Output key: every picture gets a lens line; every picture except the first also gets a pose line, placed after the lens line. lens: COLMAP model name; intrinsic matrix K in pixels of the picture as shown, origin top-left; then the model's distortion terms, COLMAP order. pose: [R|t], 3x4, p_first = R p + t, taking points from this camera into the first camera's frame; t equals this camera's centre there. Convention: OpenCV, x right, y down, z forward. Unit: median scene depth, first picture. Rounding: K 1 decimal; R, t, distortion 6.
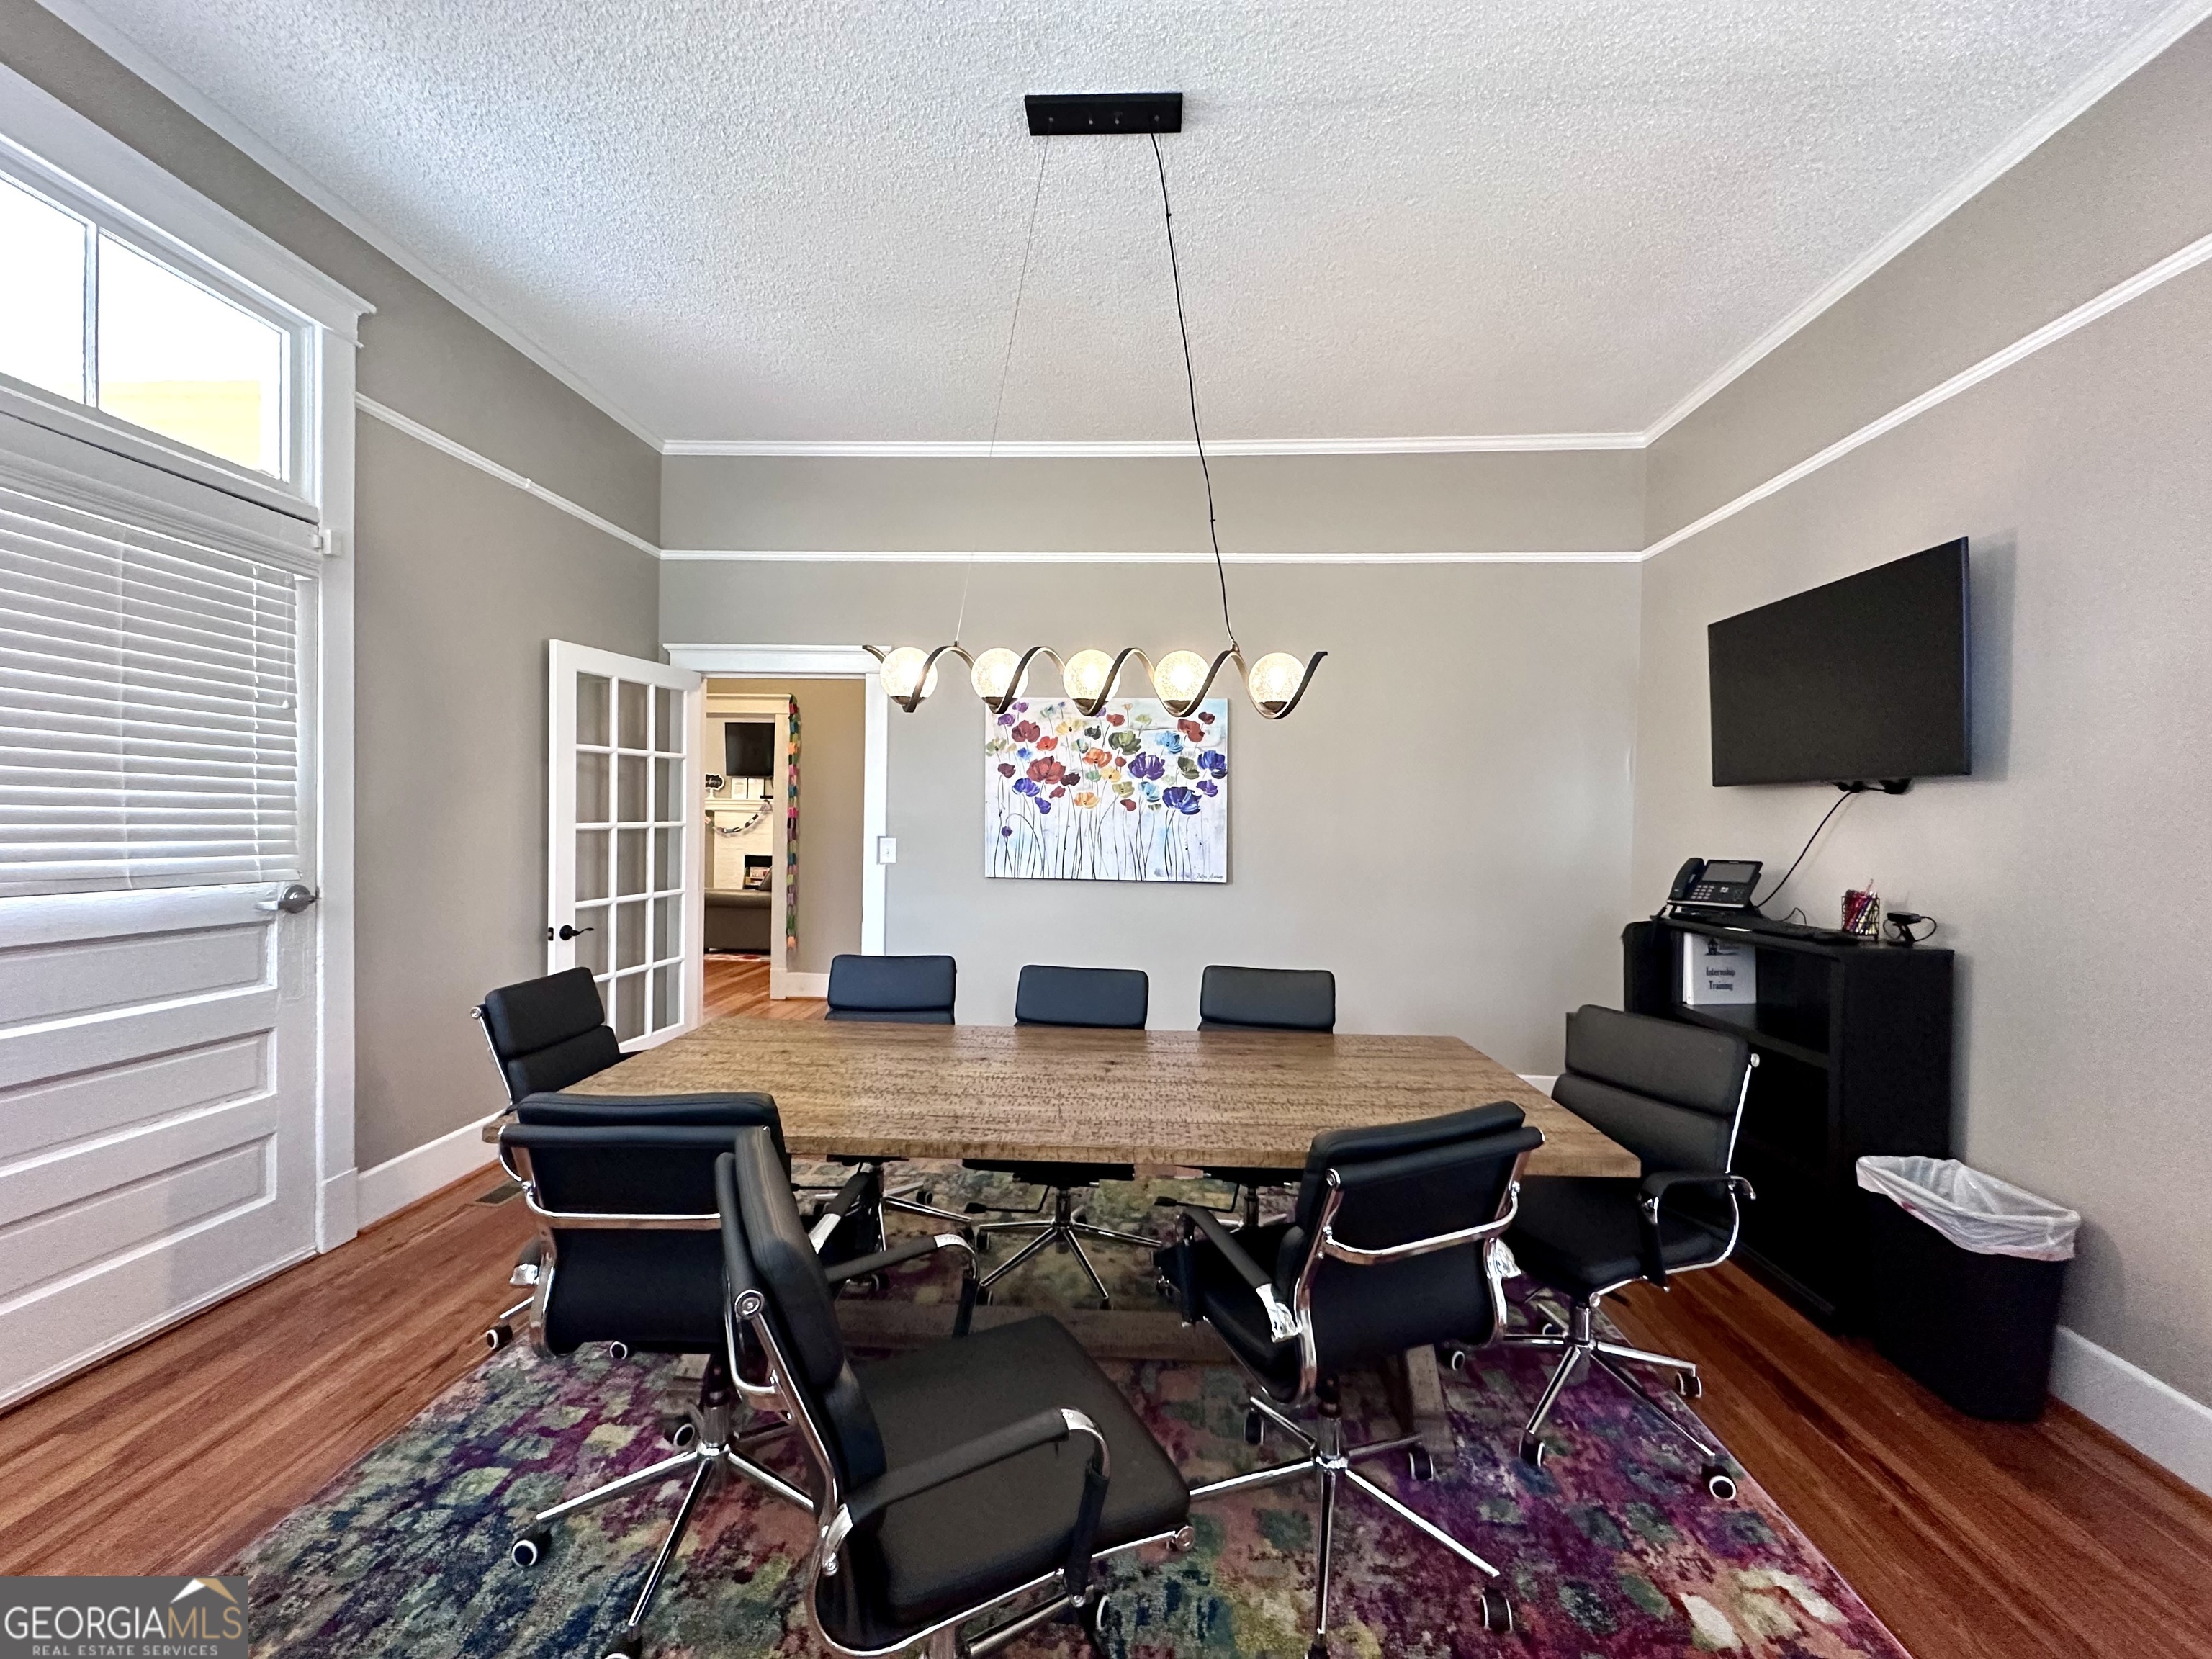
lens RADIAL K [[878.6, 0, 1099.8], [0, 878.6, 828.1], [0, 0, 1]] dist [-0.002649, 0.000062]
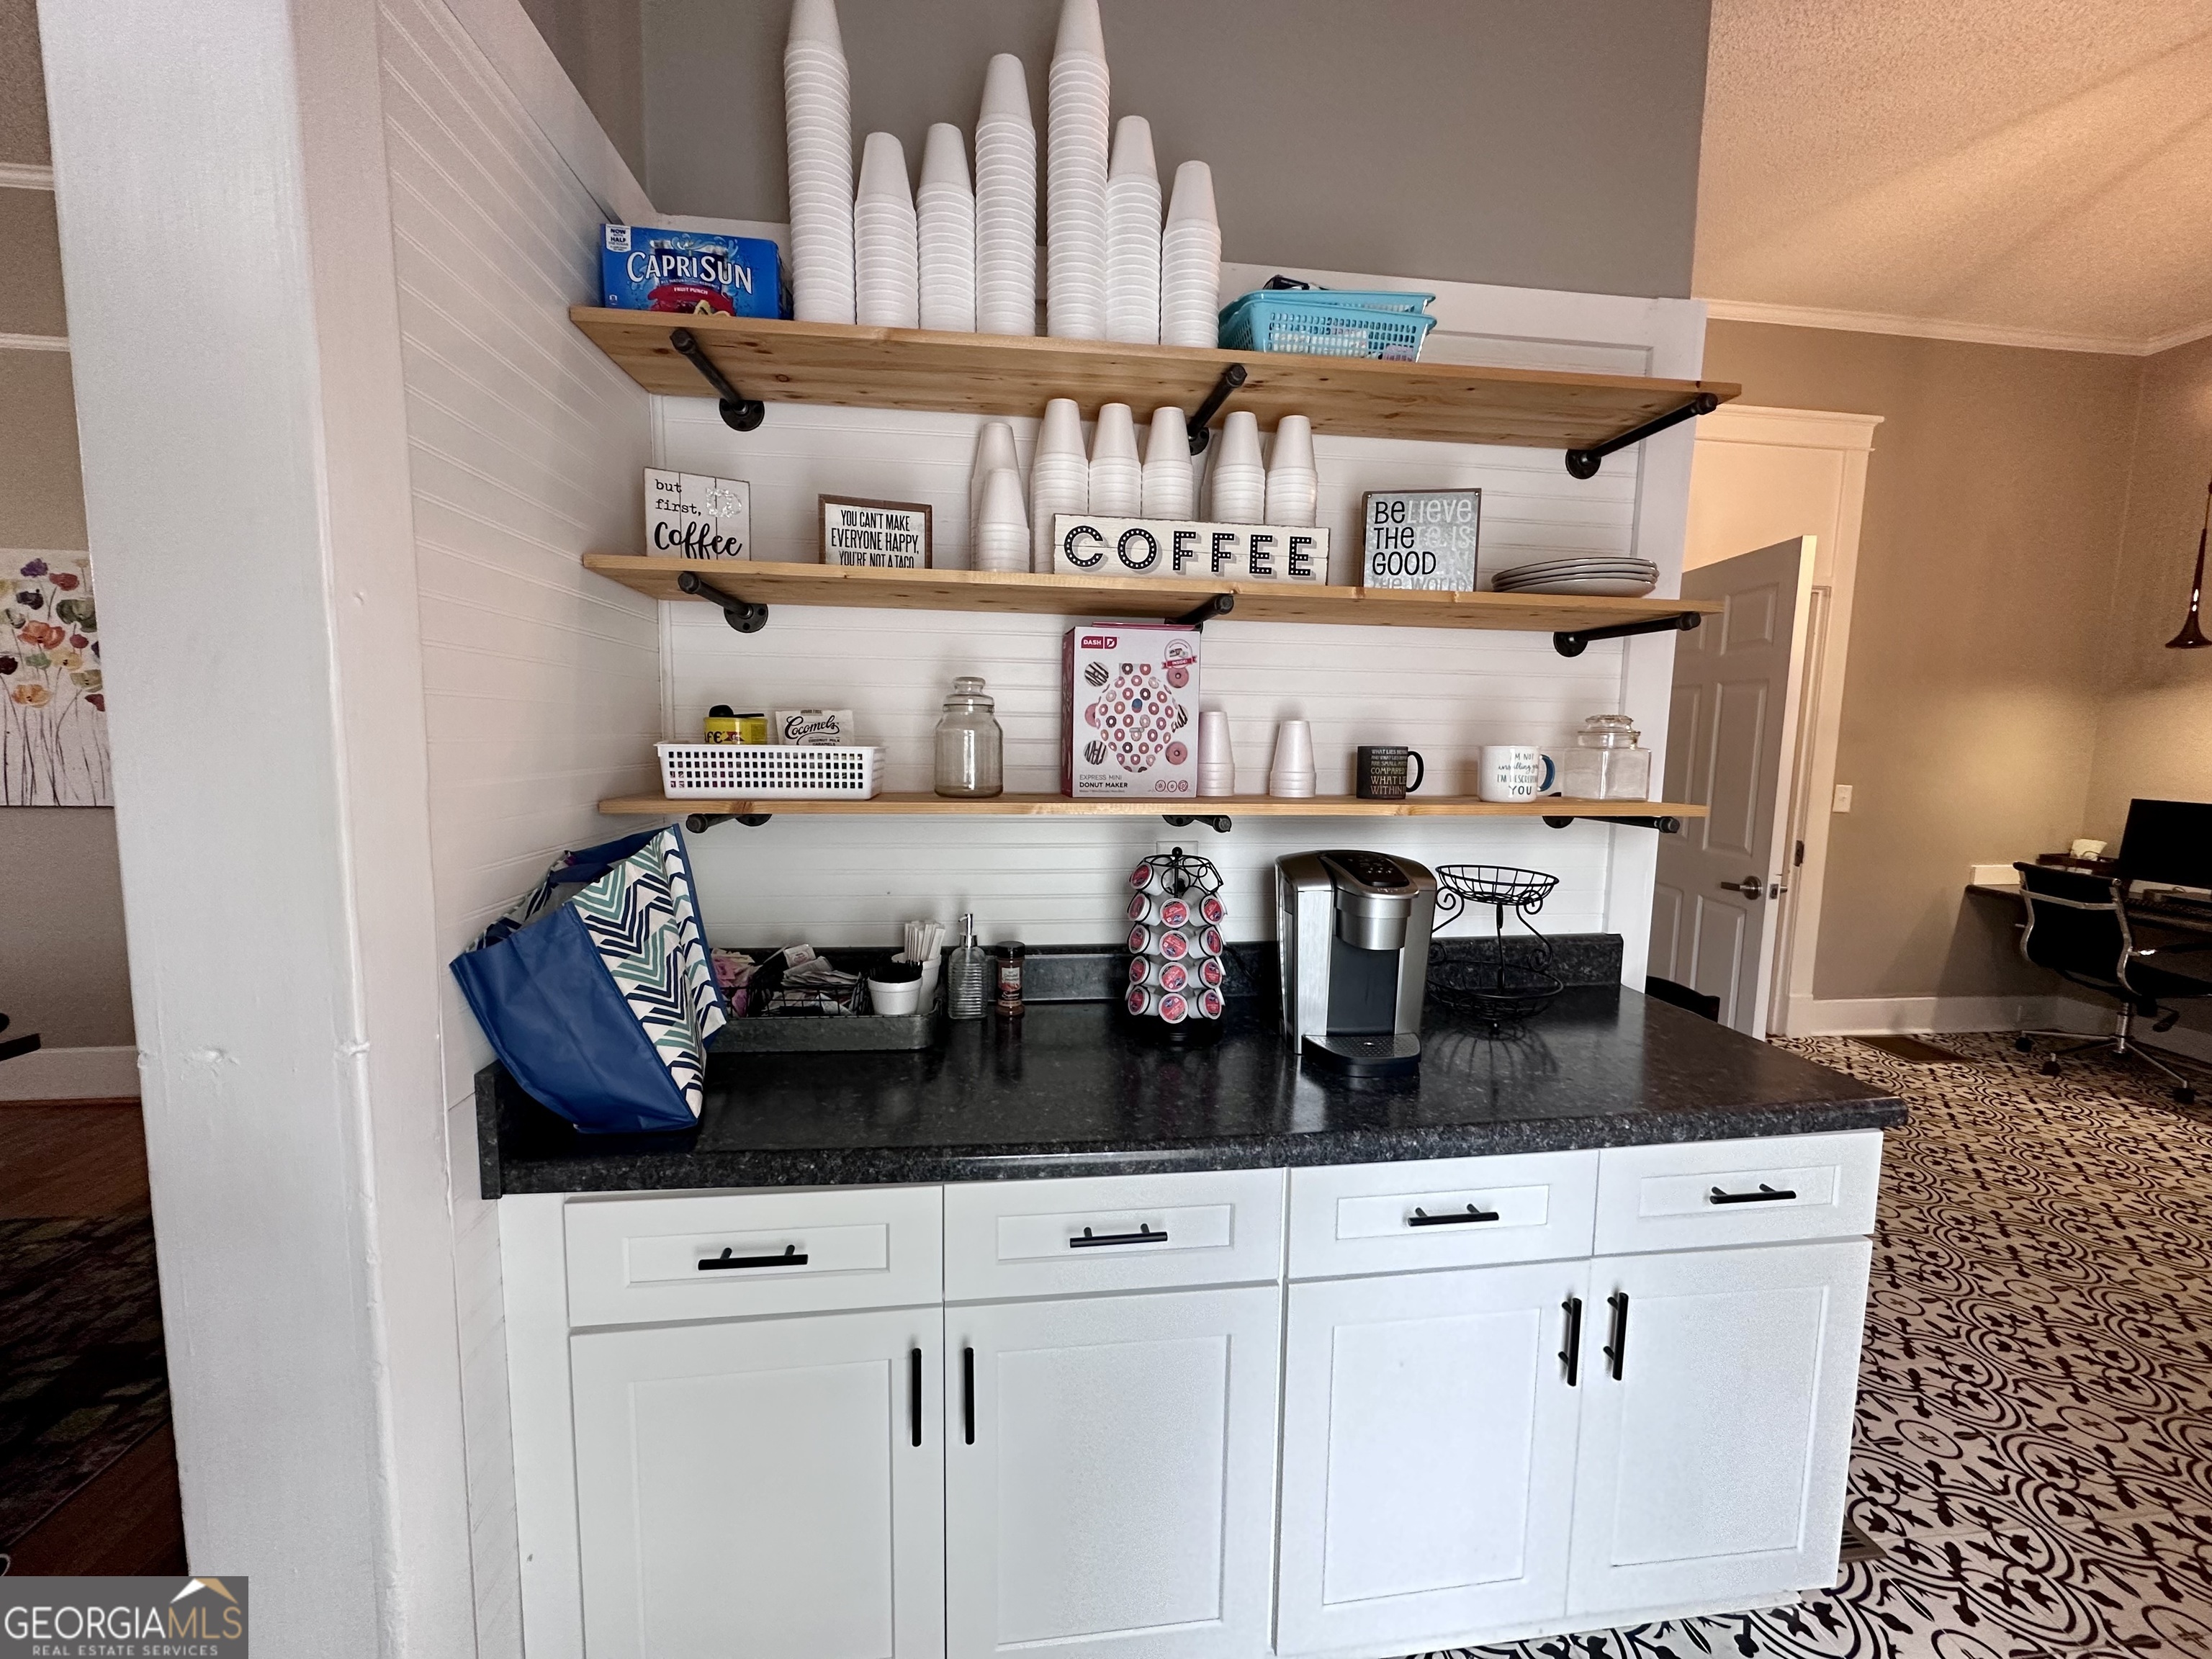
lens RADIAL K [[878.6, 0, 1109.1], [0, 878.6, 828.6], [0, 0, 1]] dist [-0.002649, 0.000062]
pose [[0.979746, -0.021314, 0.199107, 0.701615], [0.001594, 0.995118, 0.098683, 0.007129], [-0.200238, -0.096366, 0.974997, 0.122246]]
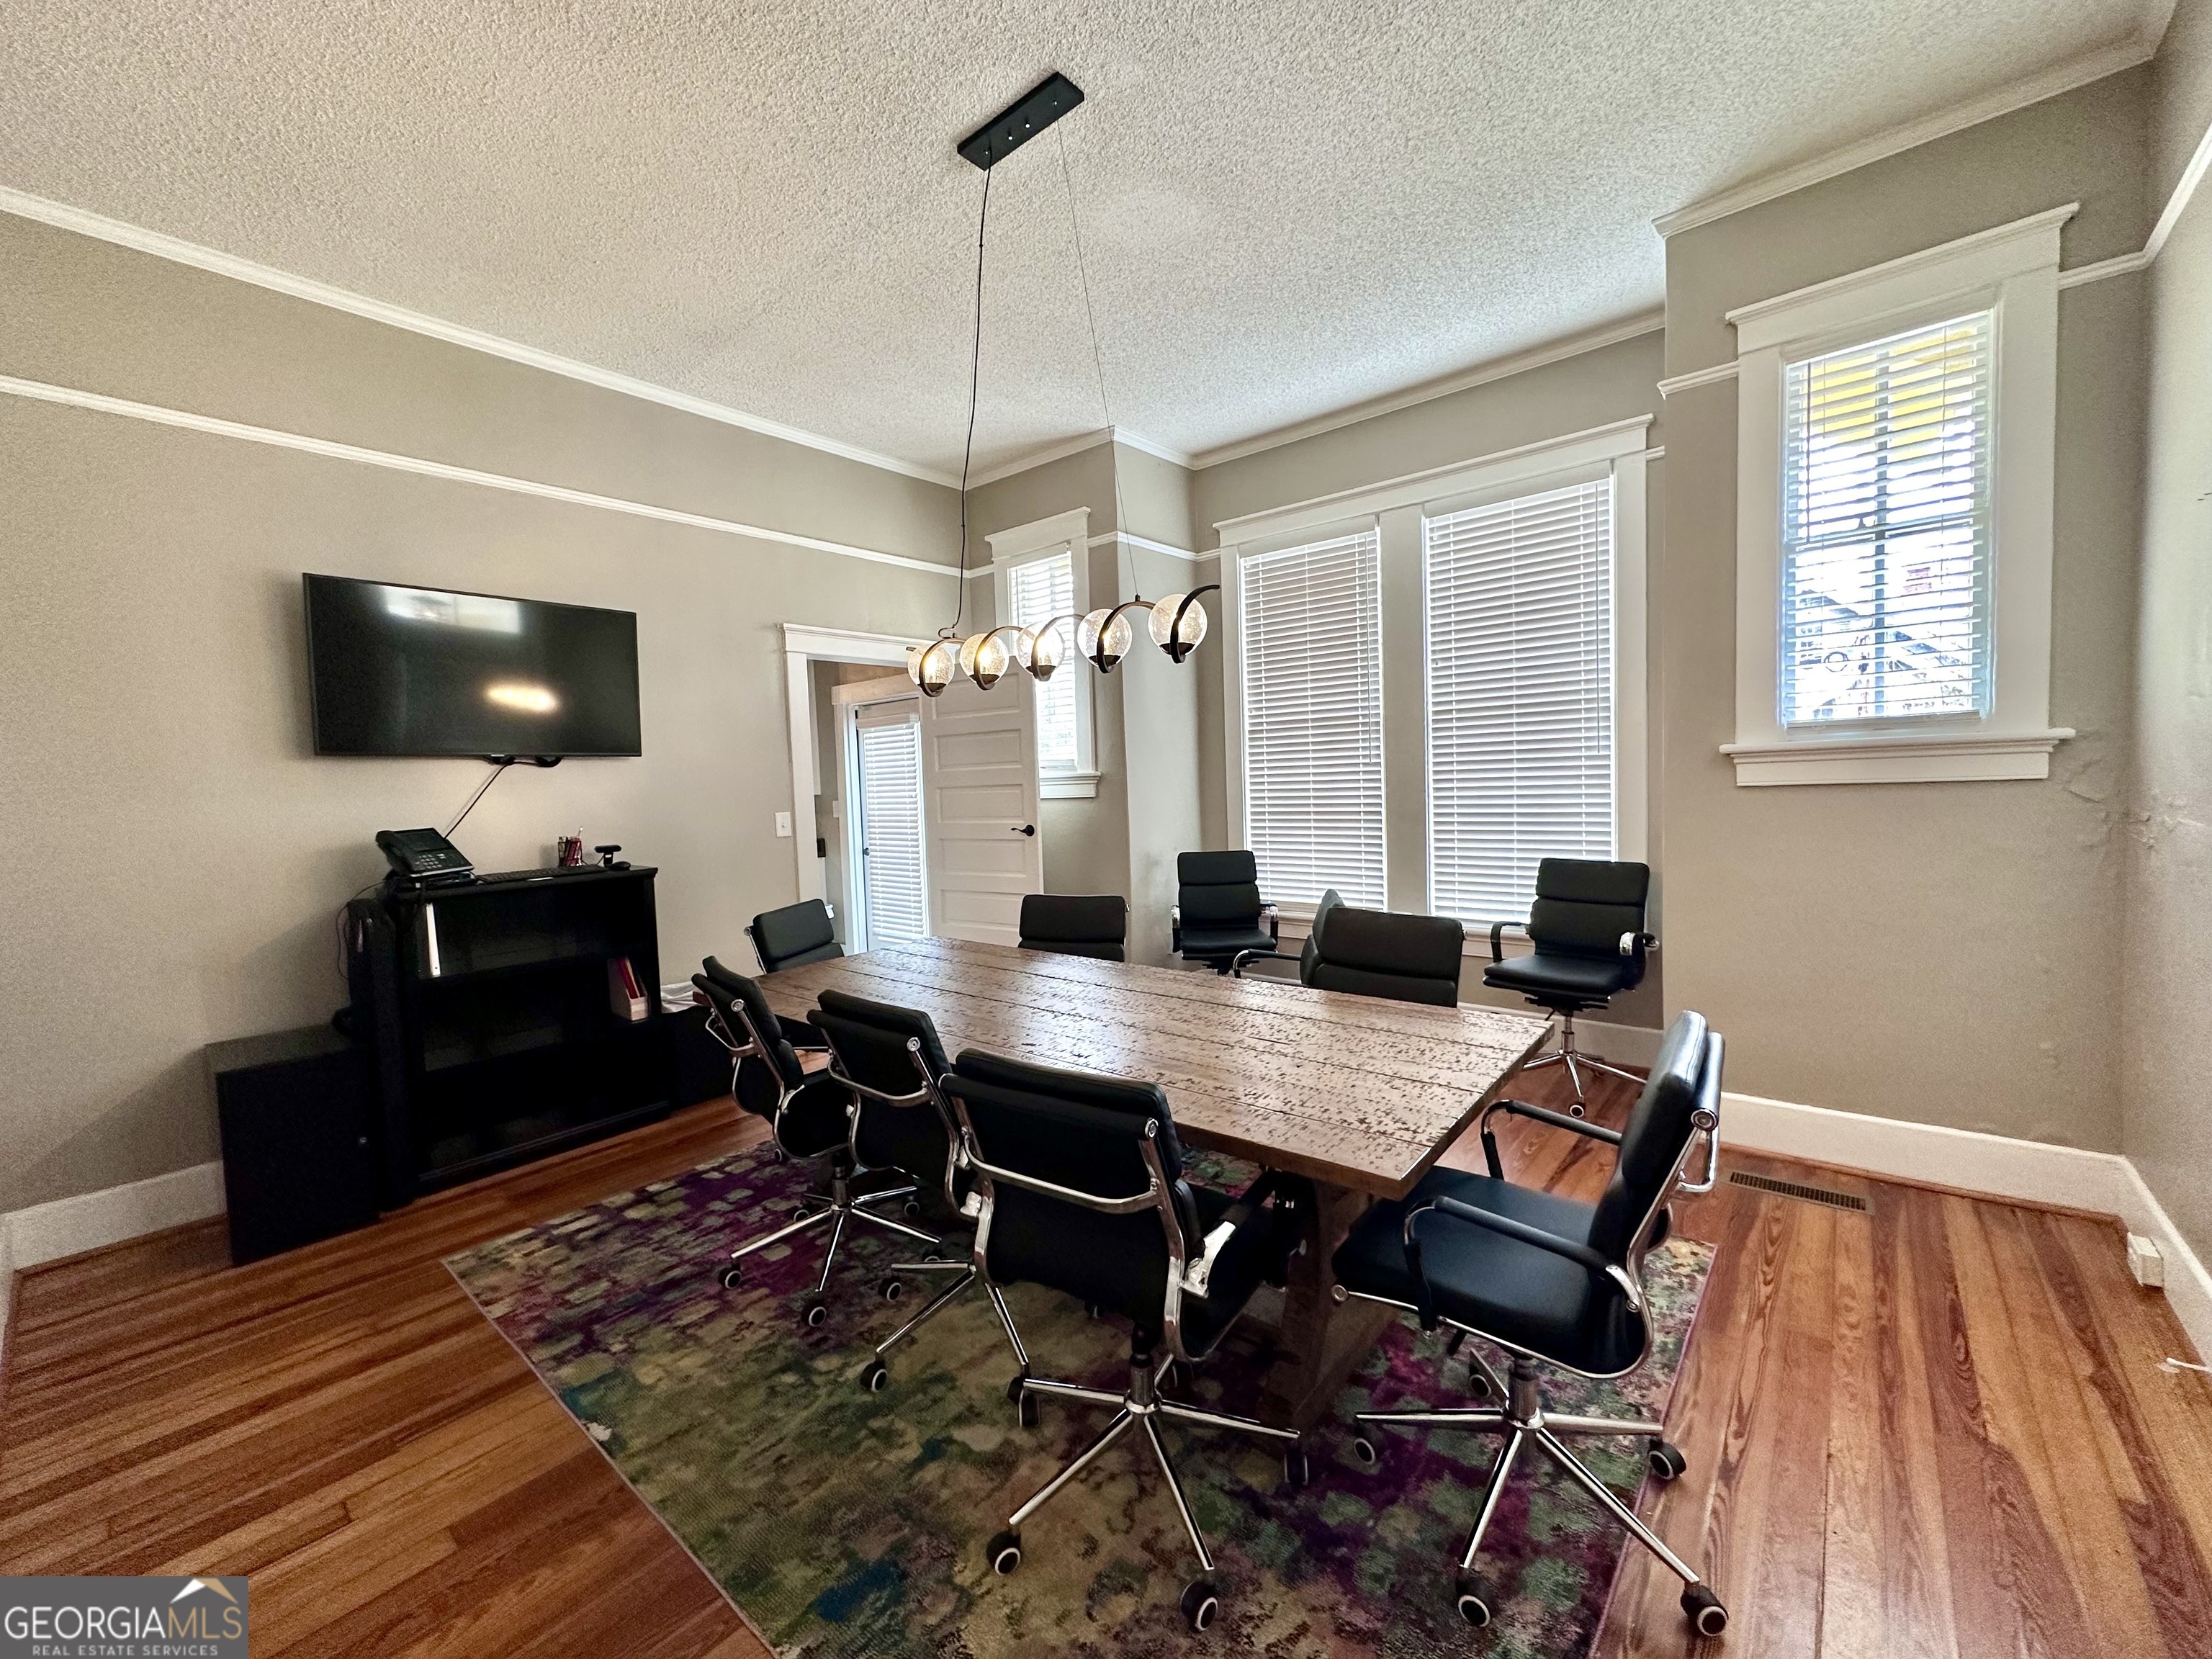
lens RADIAL K [[878.6, 0, 1108.8], [0, 878.6, 827.4], [0, 0, 1]] dist [-0.002649, 0.000062]
pose [[-0.808568, -0.009324, 0.588329, -0.388609], [0.037526, 0.997022, 0.067375, -0.002567], [-0.587205, 0.076555, -0.805810, 0.990110]]
